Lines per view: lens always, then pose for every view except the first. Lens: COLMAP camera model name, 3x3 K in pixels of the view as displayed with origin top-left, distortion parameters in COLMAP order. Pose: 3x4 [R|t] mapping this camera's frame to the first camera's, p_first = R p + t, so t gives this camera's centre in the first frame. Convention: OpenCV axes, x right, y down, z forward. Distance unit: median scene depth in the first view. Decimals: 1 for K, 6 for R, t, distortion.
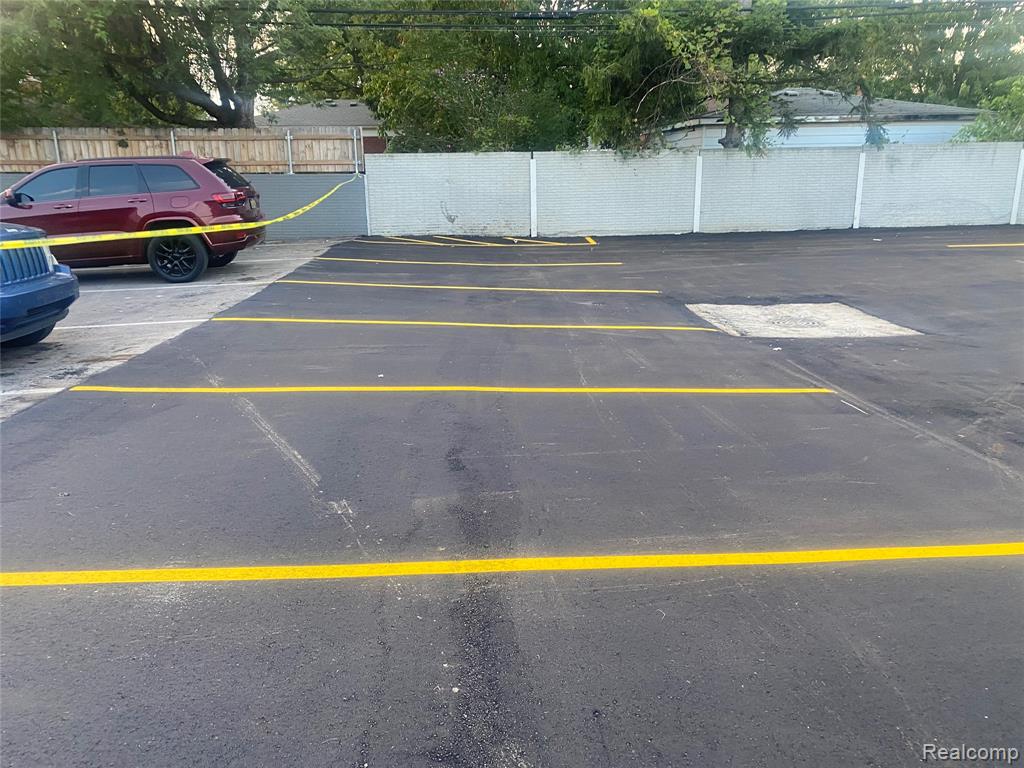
lens RADIAL K [[774.0, 0, 512.0], [0, 774.0, 384.0], [0, 0, 1]] dist [-0.003689, -0.003643]
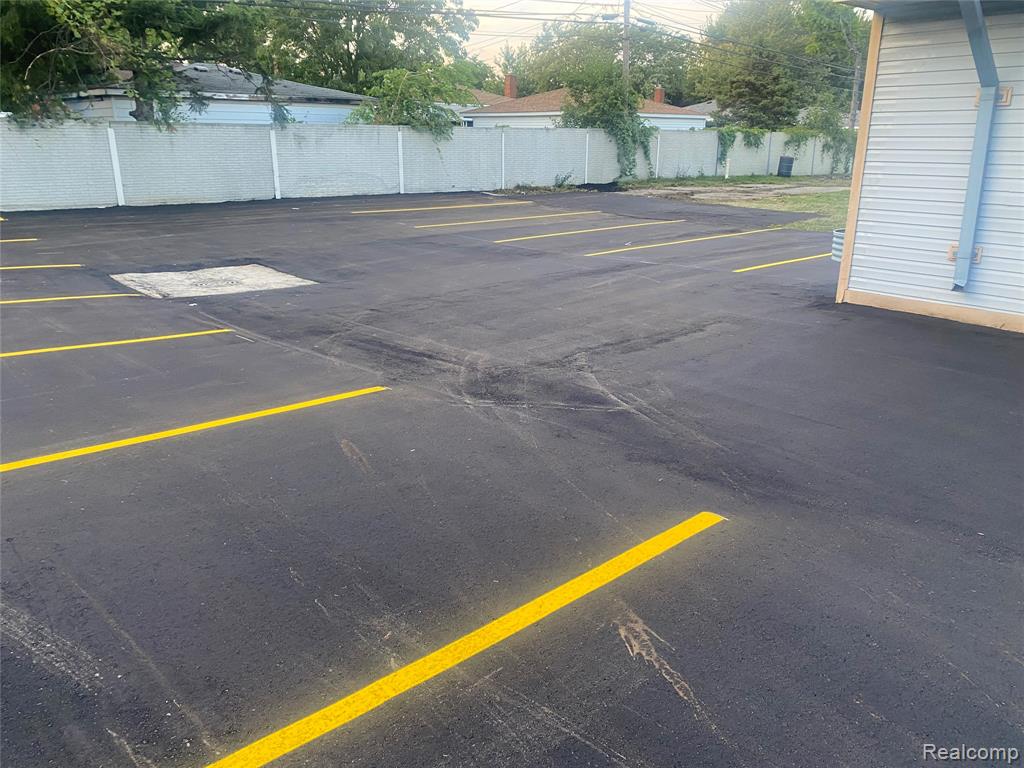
lens RADIAL K [[774.4, 0, 516.0], [0, 774.4, 386.3], [0, 0, 1]] dist [0.041620, -0.037208]
pose [[0.789746, -0.161934, 0.591675, 0.006538], [0.140341, 0.986643, 0.082710, 0.026680], [-0.597165, 0.017717, 0.801923, -0.130519]]
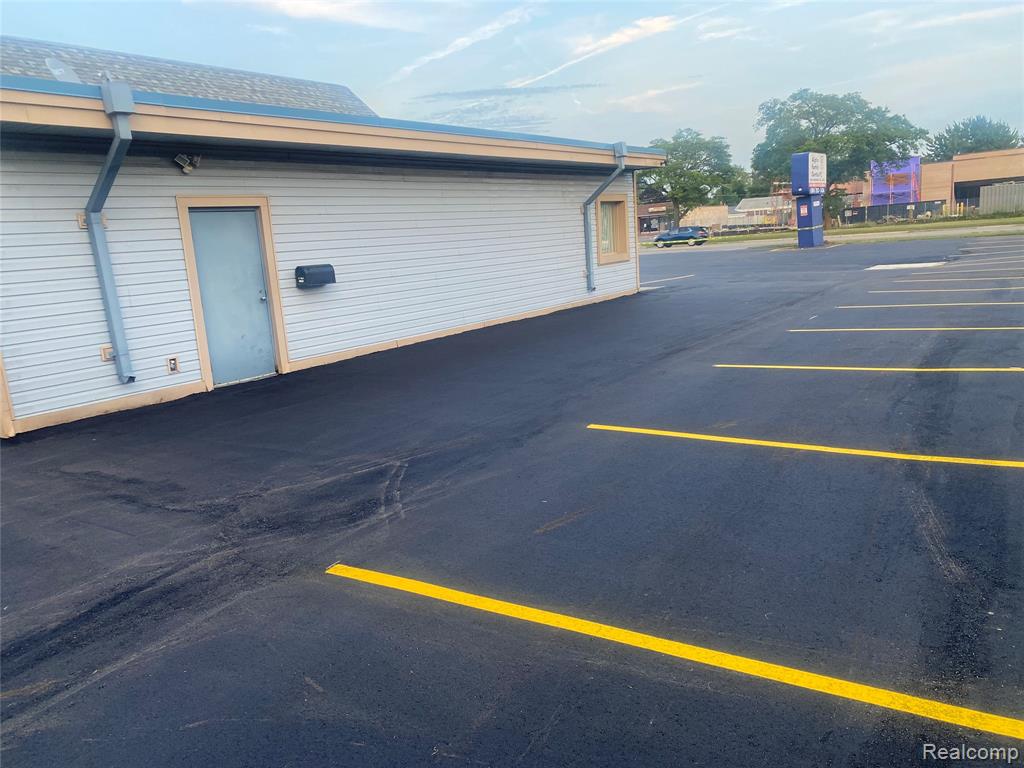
lens RADIAL K [[774.4, 0, 516.0], [0, 774.4, 386.3], [0, 0, 1]] dist [0.041620, -0.037208]
pose [[-0.788022, -0.042801, 0.614157, -0.041508], [0.242399, 0.895432, 0.373424, -0.107222], [-0.565918, 0.443137, -0.695245, 0.389935]]
